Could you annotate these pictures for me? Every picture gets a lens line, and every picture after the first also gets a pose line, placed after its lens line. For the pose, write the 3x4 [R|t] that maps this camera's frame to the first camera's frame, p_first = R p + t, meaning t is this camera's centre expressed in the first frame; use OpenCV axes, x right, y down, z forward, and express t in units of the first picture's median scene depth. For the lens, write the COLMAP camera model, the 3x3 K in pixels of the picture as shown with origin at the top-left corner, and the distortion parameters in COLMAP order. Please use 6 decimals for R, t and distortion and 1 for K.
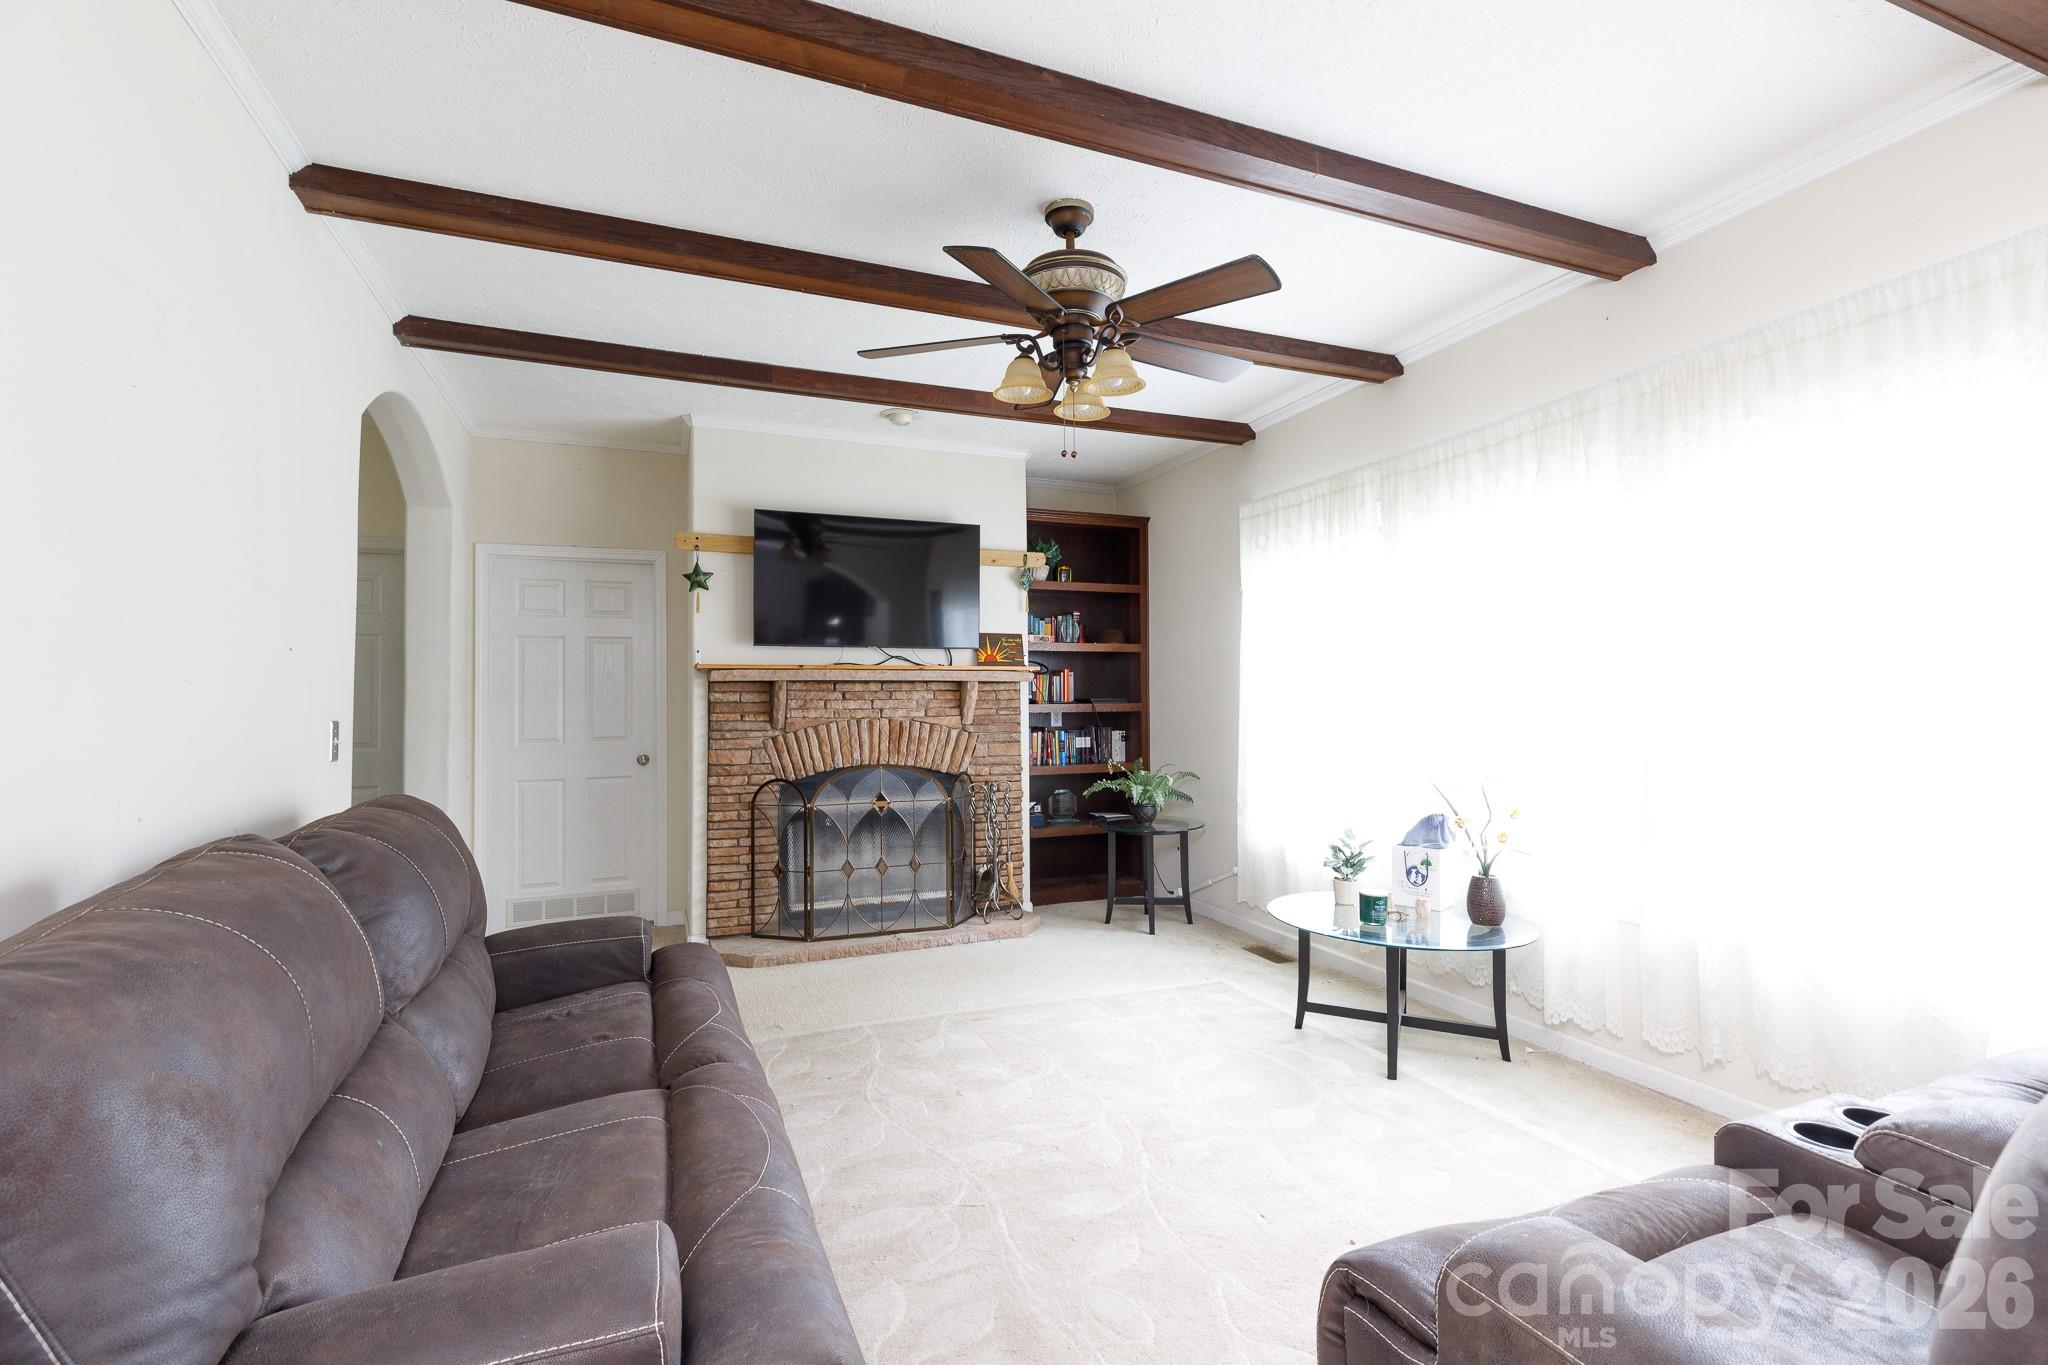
lens RADIAL K [[921.0, 0, 1025.4], [0, 921.0, 686.9], [0, 0, 1]] dist [0.002184, 0.000859]
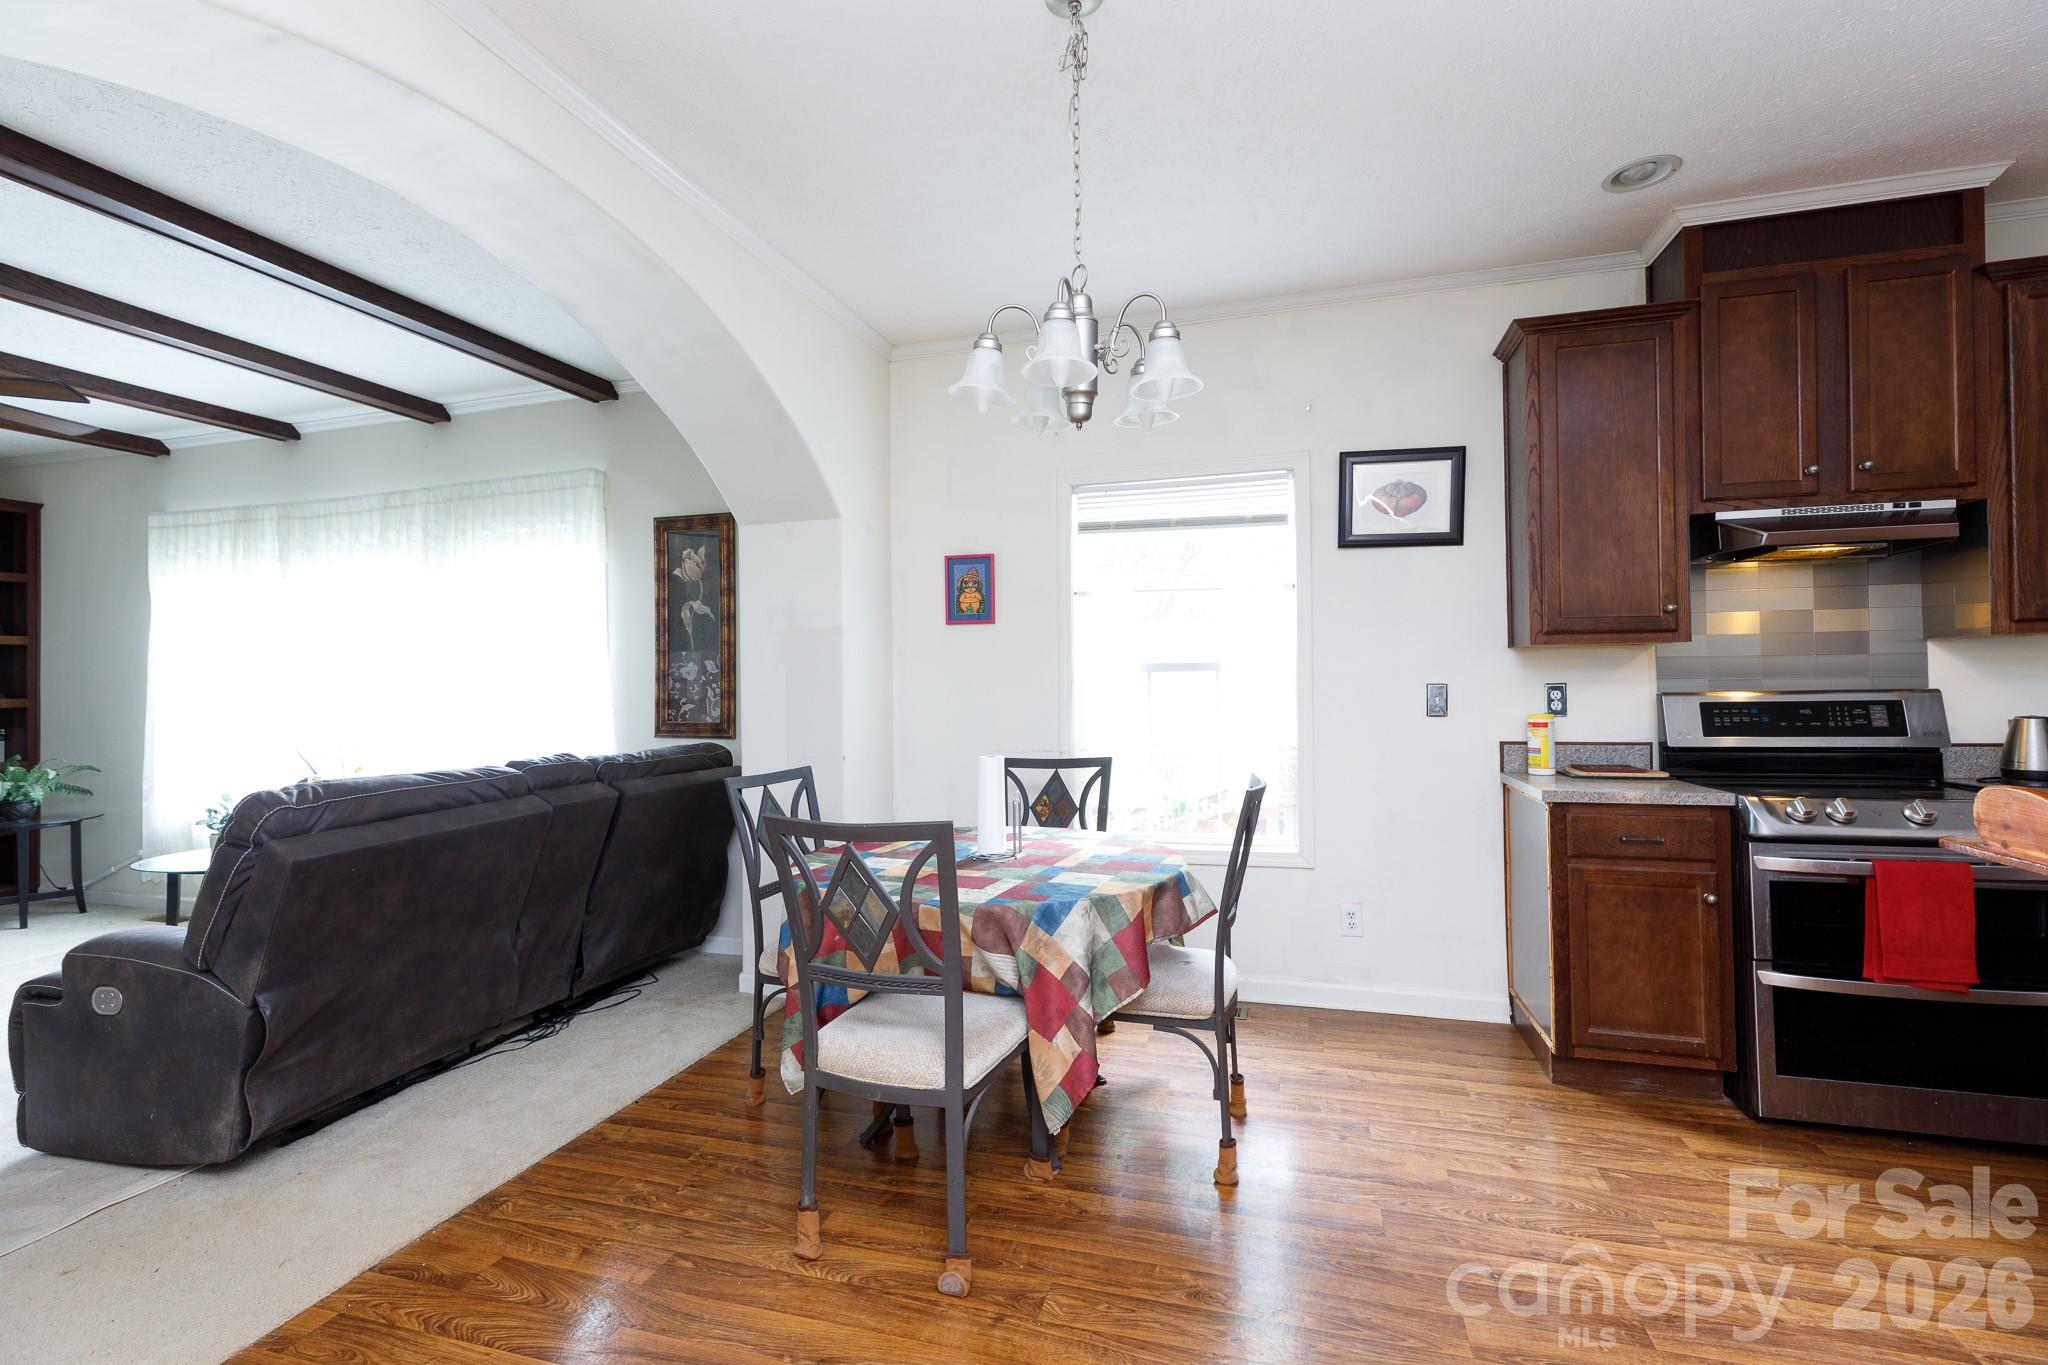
lens RADIAL K [[921.0, 0, 1048.6], [0, 921.0, 662.6], [0, 0, 1]] dist [0.002184, 0.000859]
pose [[0.621119, 0.006262, 0.783691, 0.040400], [0.002627, 0.999946, -0.010072, -0.009140], [-0.783712, 0.008315, 0.621069, -0.514695]]
